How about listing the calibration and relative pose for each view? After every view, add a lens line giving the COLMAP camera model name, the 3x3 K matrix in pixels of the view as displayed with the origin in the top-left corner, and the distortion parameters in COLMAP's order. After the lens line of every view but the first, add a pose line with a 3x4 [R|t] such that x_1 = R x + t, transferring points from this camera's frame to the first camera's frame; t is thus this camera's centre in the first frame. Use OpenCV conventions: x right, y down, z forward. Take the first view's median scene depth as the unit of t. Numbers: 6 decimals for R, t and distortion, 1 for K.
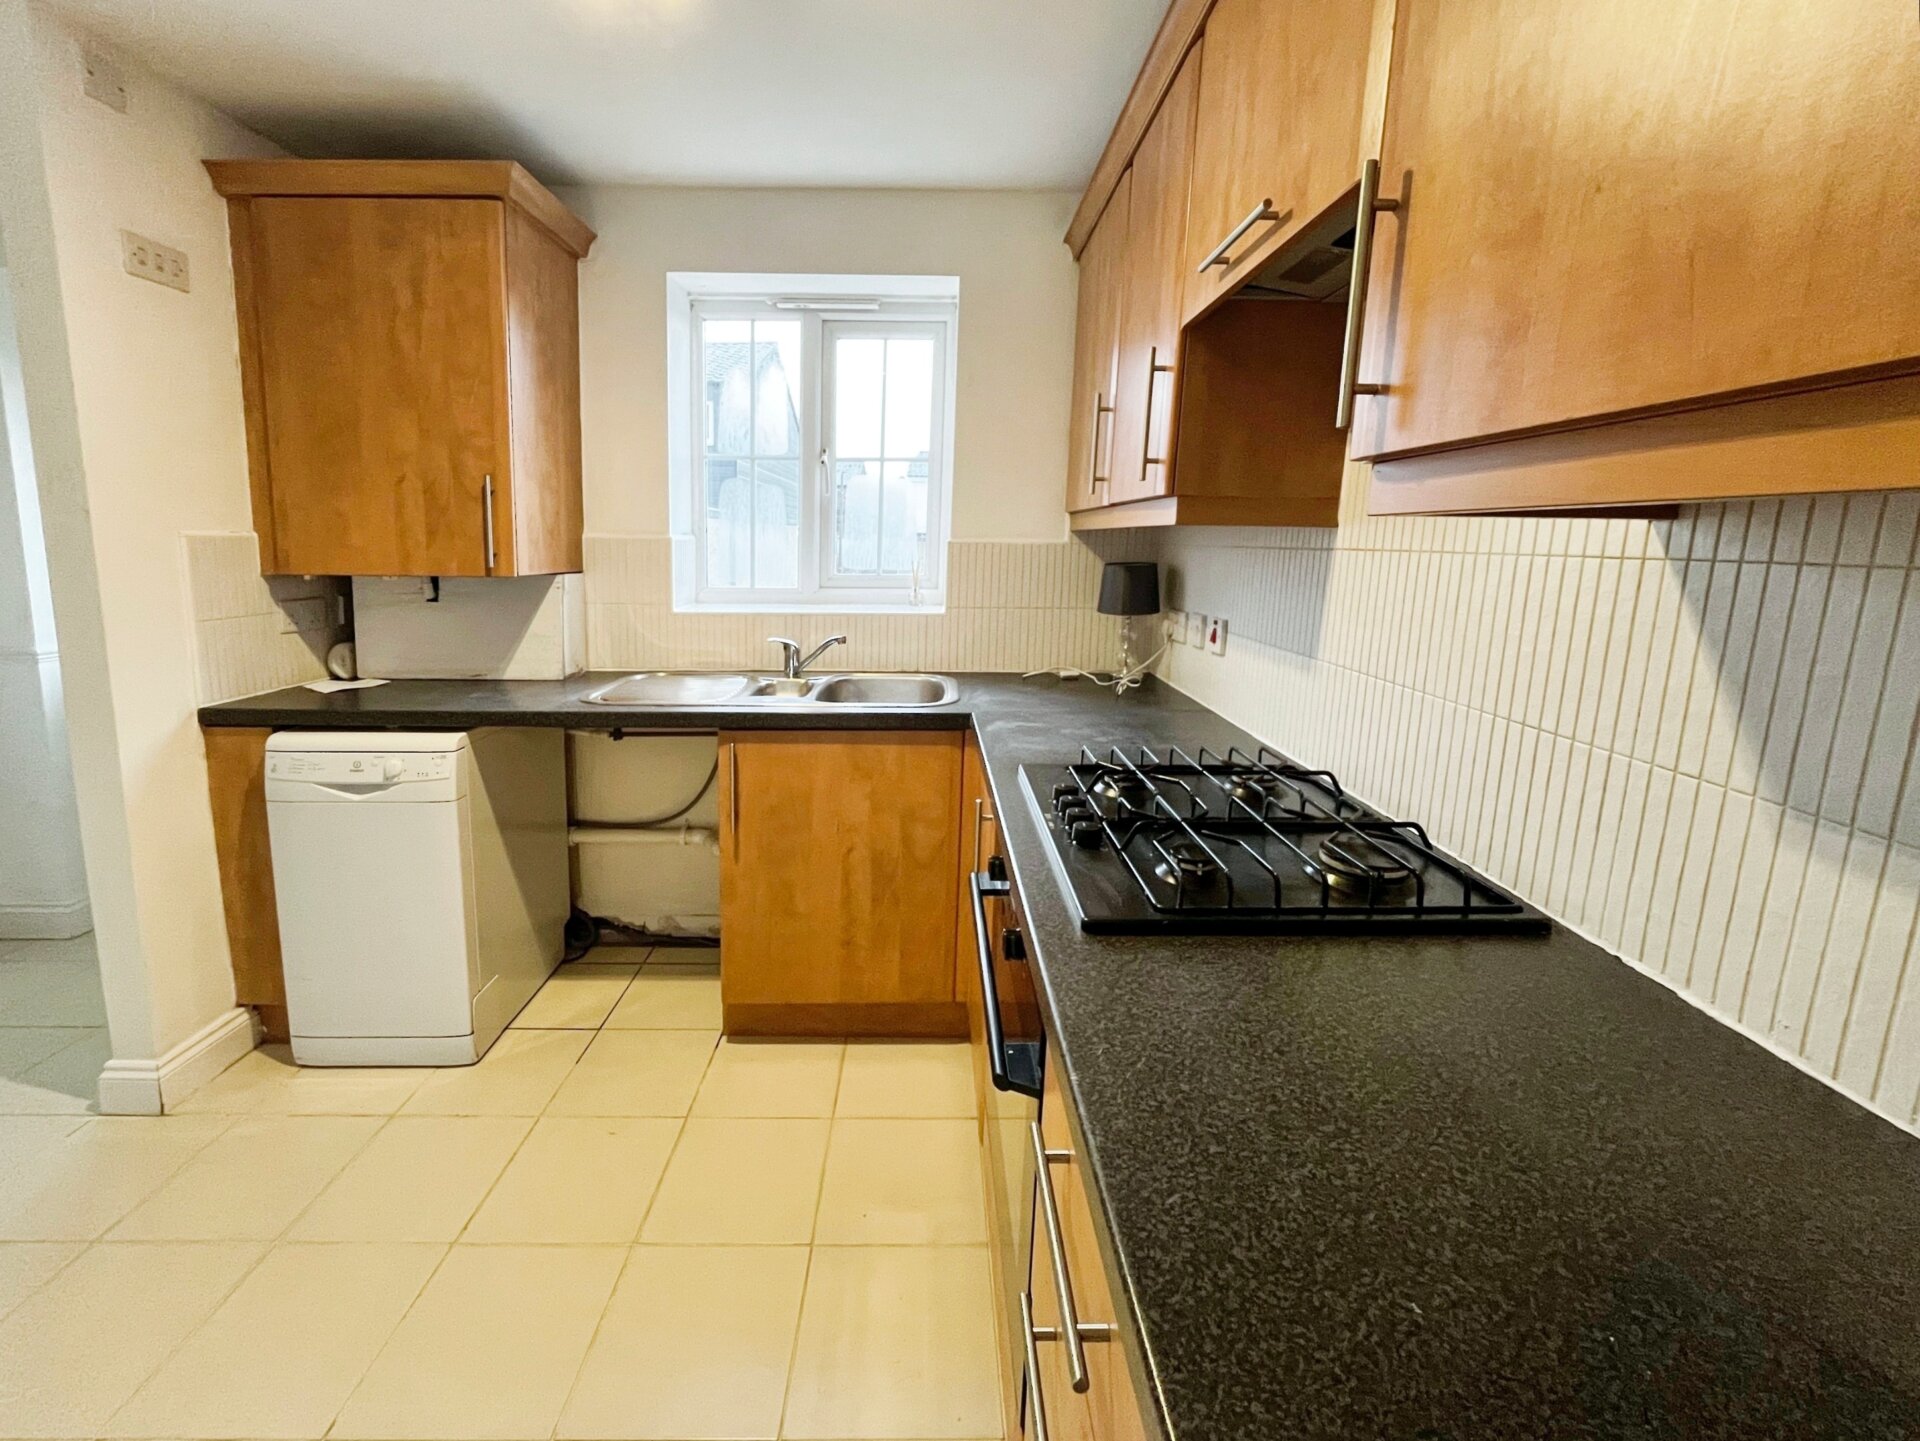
lens RADIAL K [[769.6, 0, 938.5], [0, 769.6, 722.0], [0, 0, 1]] dist [-0.000364, -0.000107]
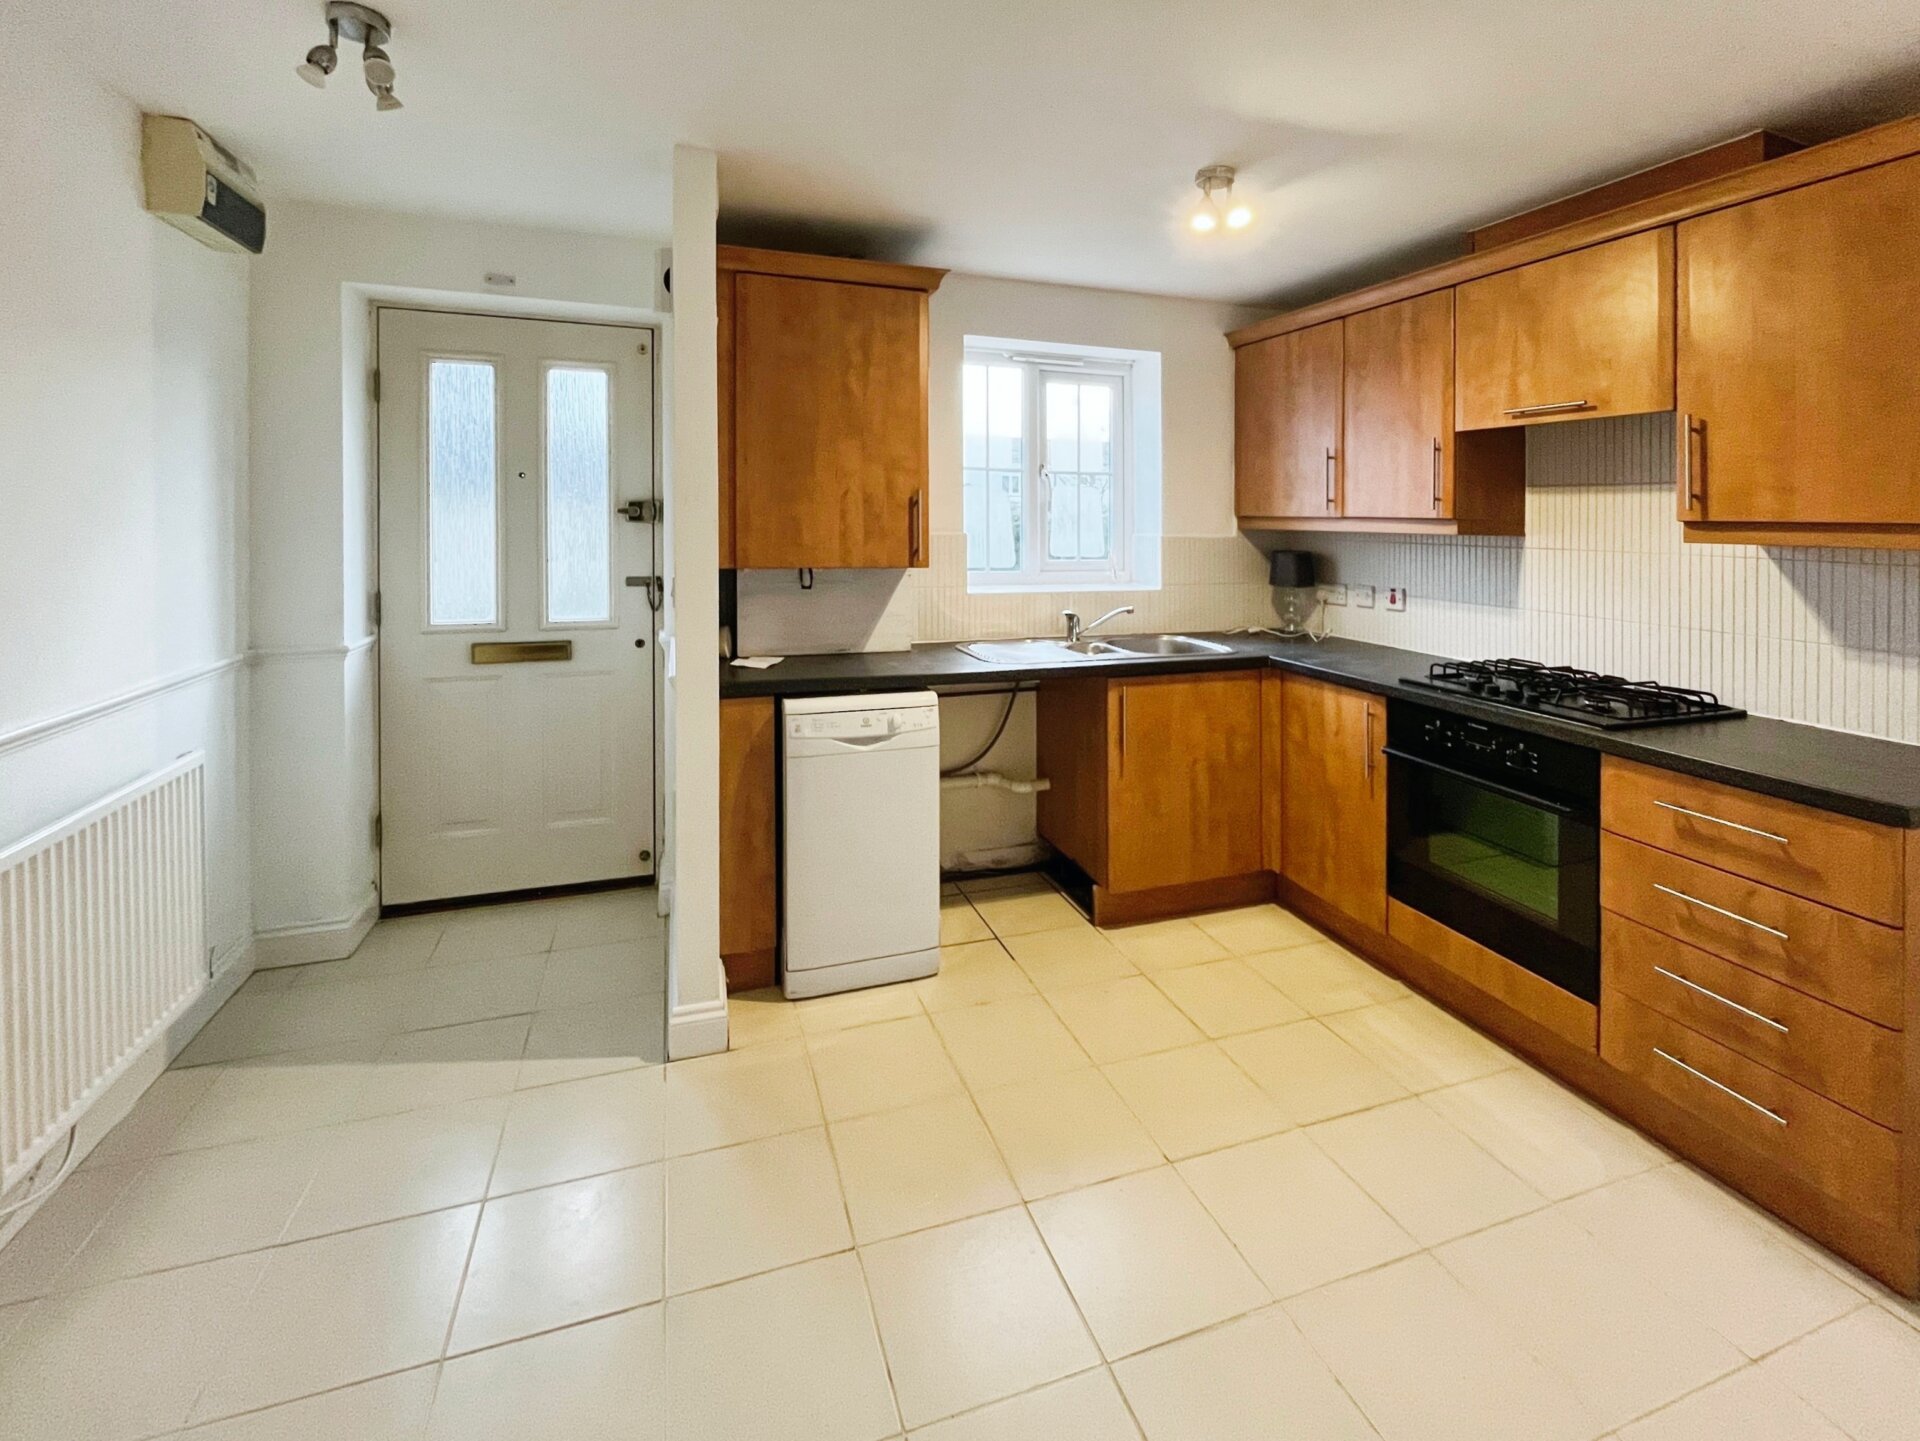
lens RADIAL K [[839.3, 0, 955.9], [0, 839.3, 583.9], [0, 0, 1]] dist [0.014438, -0.000216]
pose [[0.949464, -0.020157, 0.313228, -0.964520], [0.066096, 0.988398, -0.136748, 0.030759], [-0.306838, 0.150541, 0.939781, -0.314258]]
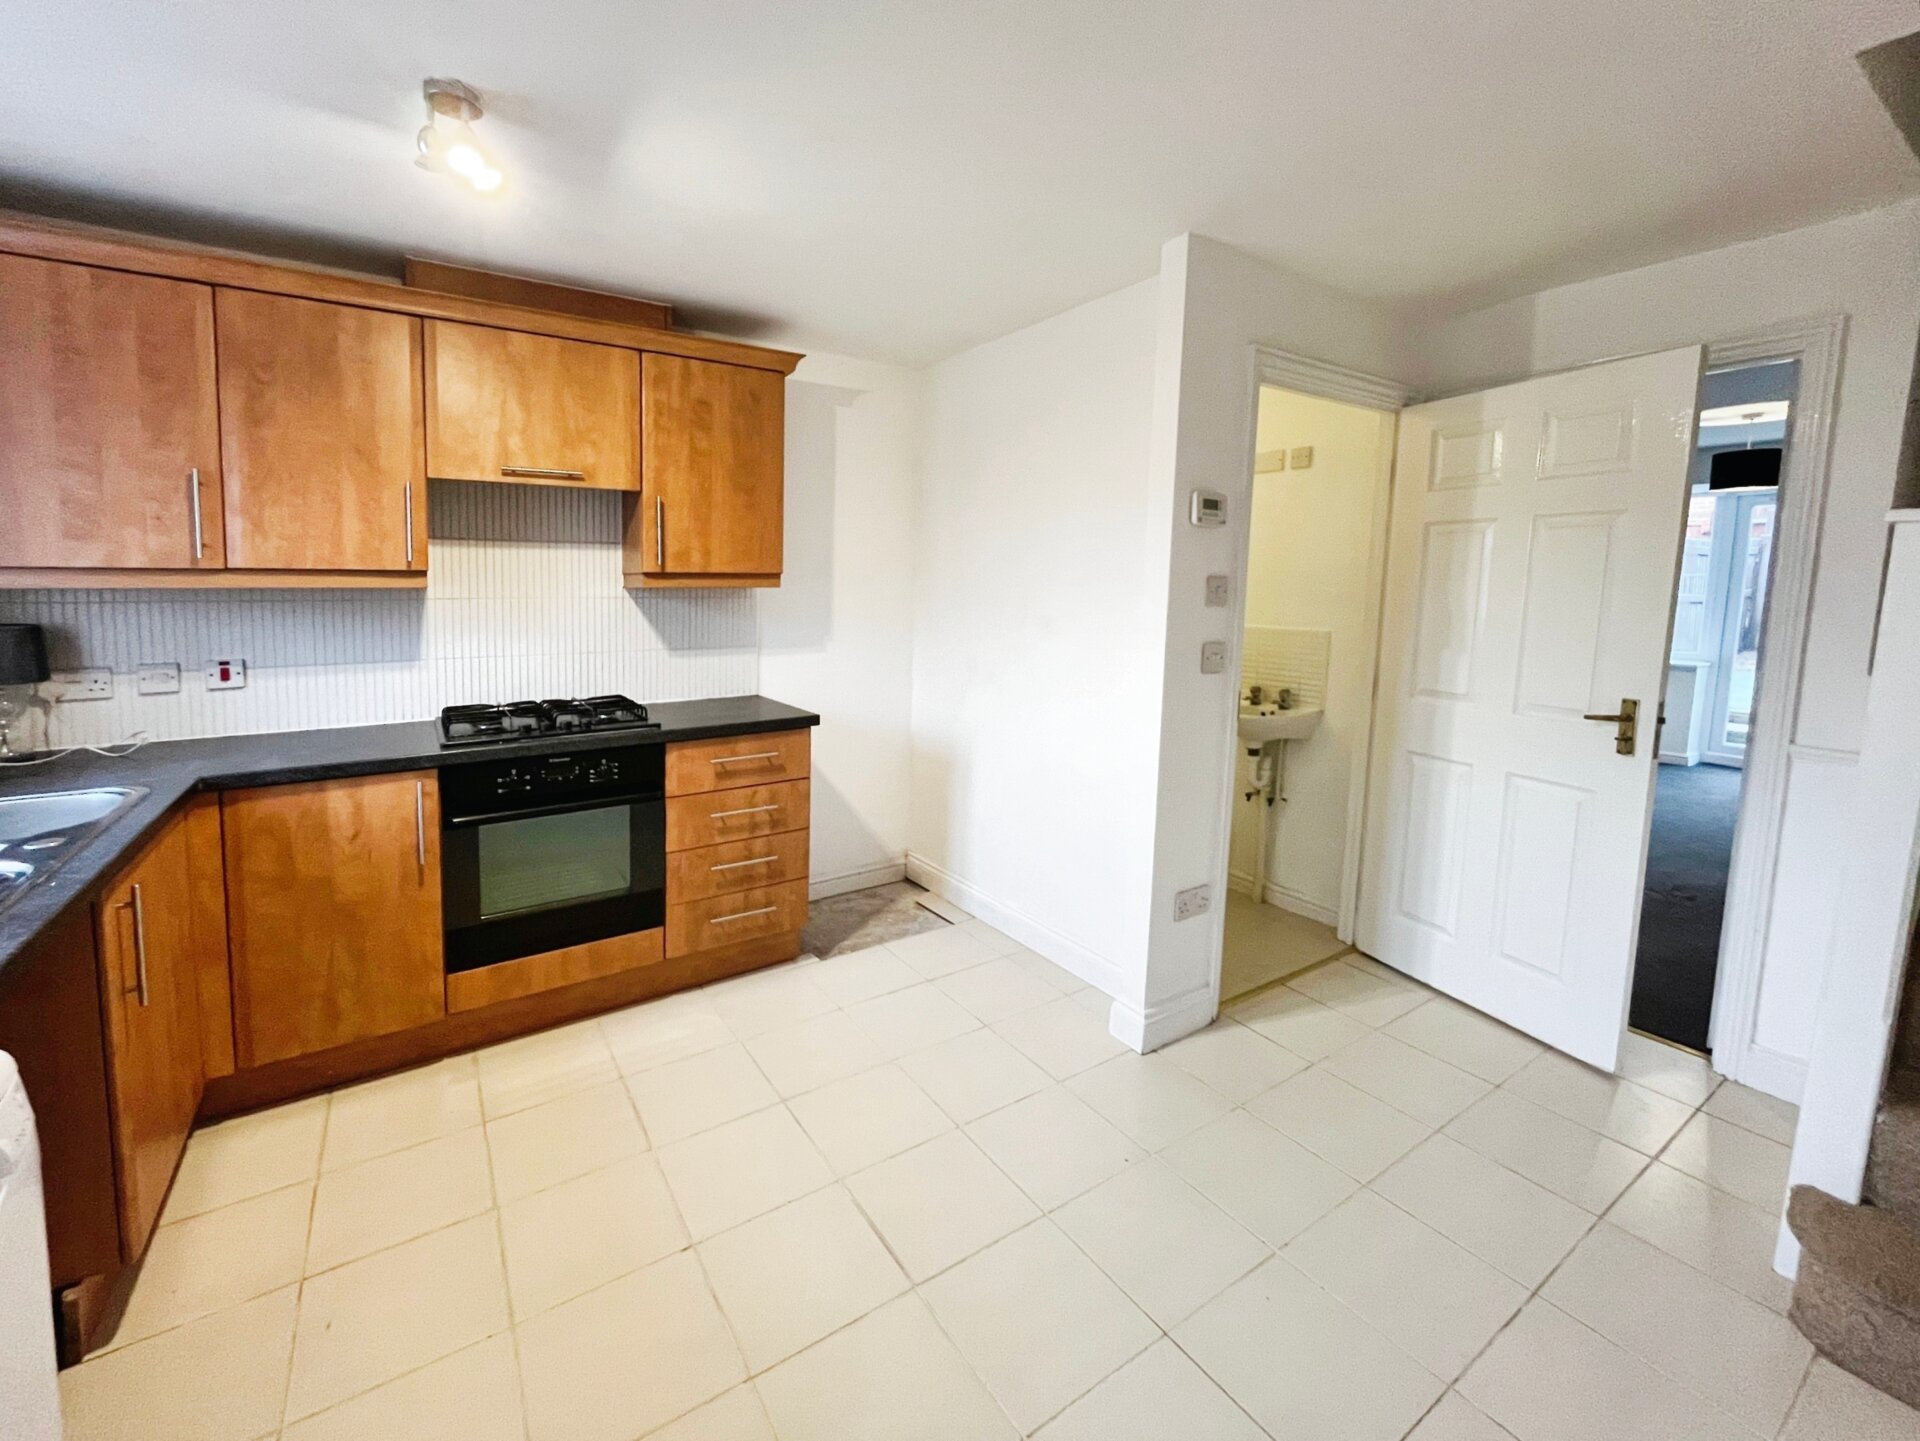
lens RADIAL K [[808.3, 0, 960.0], [0, 808.3, 720.5], [0, 0, 1]] dist [-0.000713, -0.000183]
pose [[-0.548589, -0.155758, 0.821456, -1.268296], [0.185917, 0.935171, 0.301480, -0.203535], [-0.815159, 0.318111, -0.484067, 0.670242]]
